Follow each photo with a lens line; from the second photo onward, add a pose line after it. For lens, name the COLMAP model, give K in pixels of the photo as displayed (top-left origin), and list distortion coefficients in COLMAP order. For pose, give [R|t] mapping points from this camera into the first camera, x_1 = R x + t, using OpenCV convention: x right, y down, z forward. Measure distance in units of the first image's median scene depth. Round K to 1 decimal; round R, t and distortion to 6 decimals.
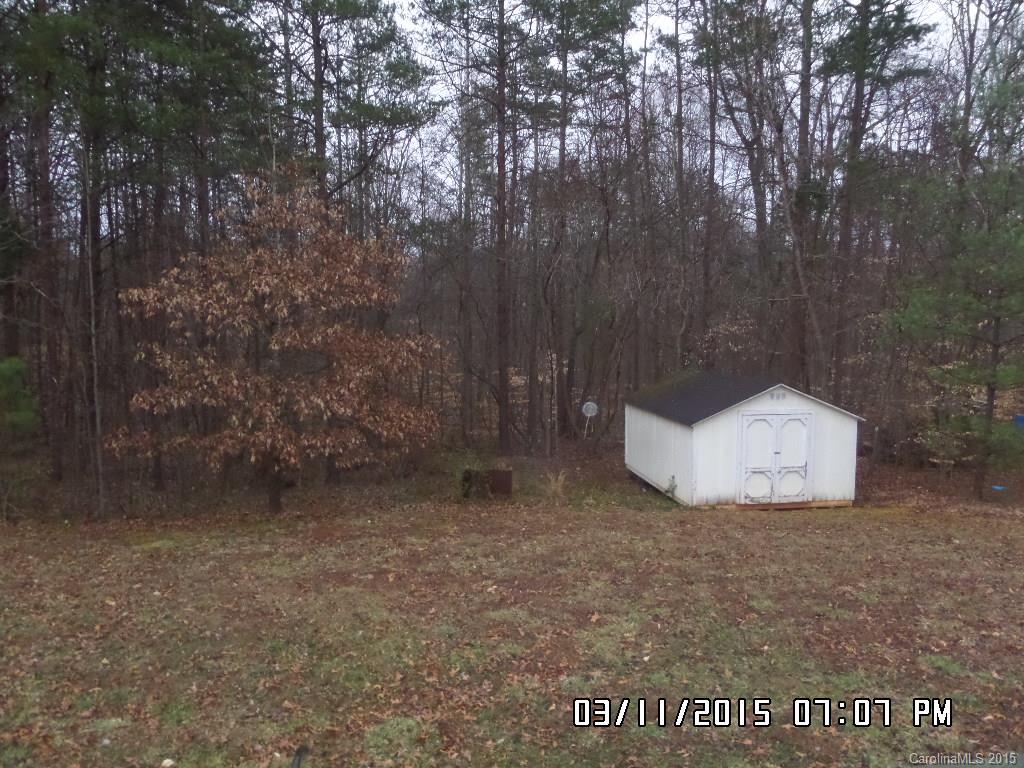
lens RADIAL K [[749.7, 0, 512.0], [0, 749.7, 383.4], [0, 0, 1]] dist [-0.019371, 0.008446]
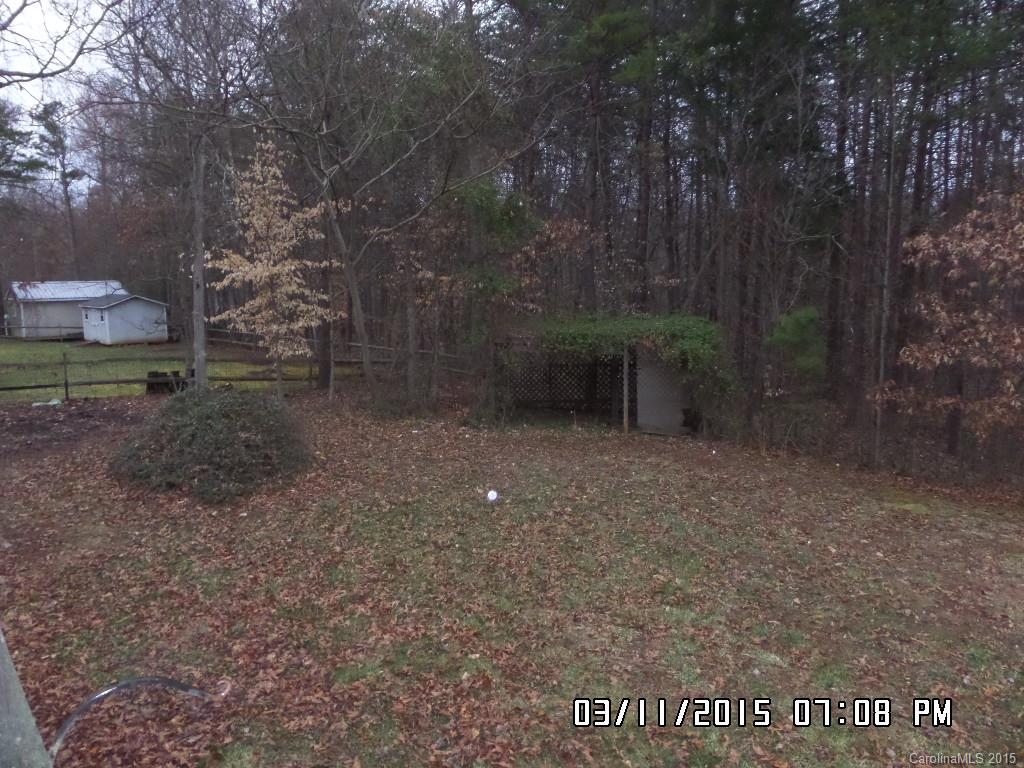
lens RADIAL K [[749.7, 0, 512.2], [0, 749.7, 384.8], [0, 0, 1]] dist [-0.019371, 0.008446]
pose [[0.505789, 0.109711, -0.855653, 0.079118], [-0.056164, 0.993963, 0.094245, 0.000501], [0.860827, 0.000389, 0.508897, 0.099862]]
